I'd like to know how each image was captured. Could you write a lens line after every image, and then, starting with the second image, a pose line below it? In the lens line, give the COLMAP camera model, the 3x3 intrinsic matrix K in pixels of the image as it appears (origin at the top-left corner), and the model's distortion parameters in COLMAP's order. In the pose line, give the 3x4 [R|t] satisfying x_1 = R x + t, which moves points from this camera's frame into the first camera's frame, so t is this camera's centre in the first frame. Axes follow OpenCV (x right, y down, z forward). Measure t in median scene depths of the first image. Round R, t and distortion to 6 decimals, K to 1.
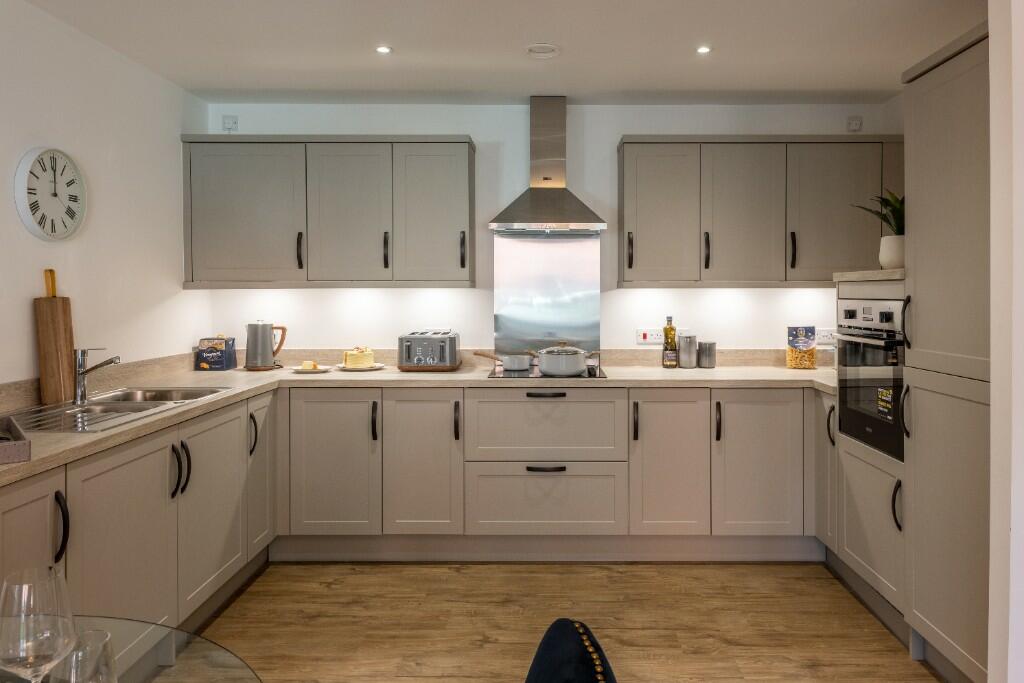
lens RADIAL K [[723.2, 0, 551.5], [0, 723.2, 302.8], [0, 0, 1]] dist [0.013375, -0.015782]
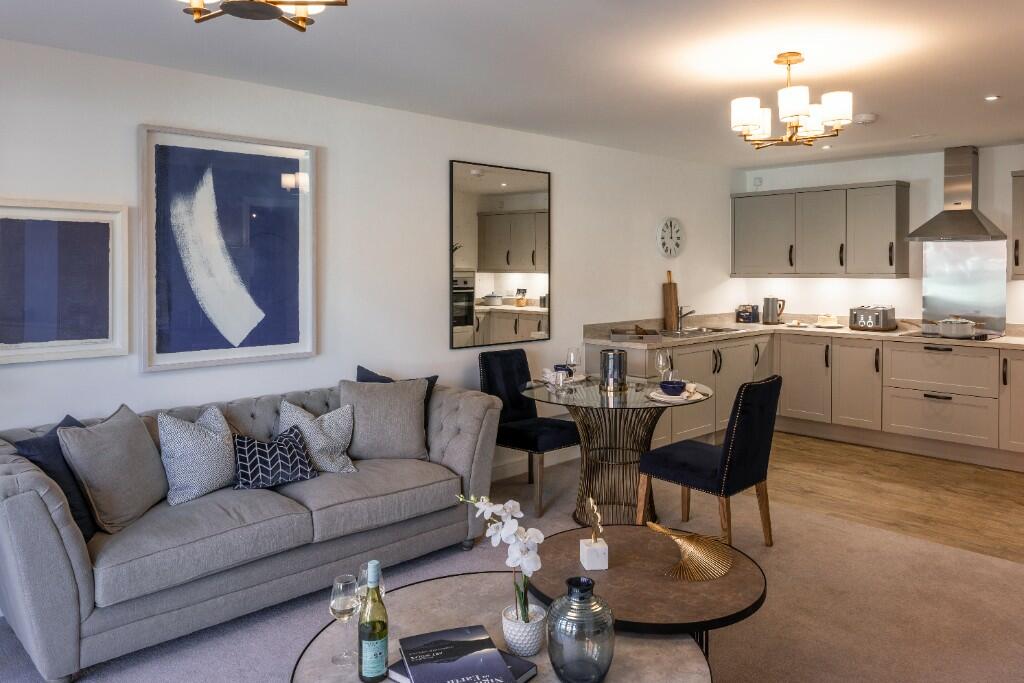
lens RADIAL K [[723.2, 0, 519.4], [0, 723.2, 284.8], [0, 0, 1]] dist [0.013375, -0.015782]
pose [[0.685540, 0.015282, -0.727874, 0.463198], [-0.008741, 0.999880, 0.012760, -0.019672], [0.727982, -0.002385, 0.685592, -0.651187]]
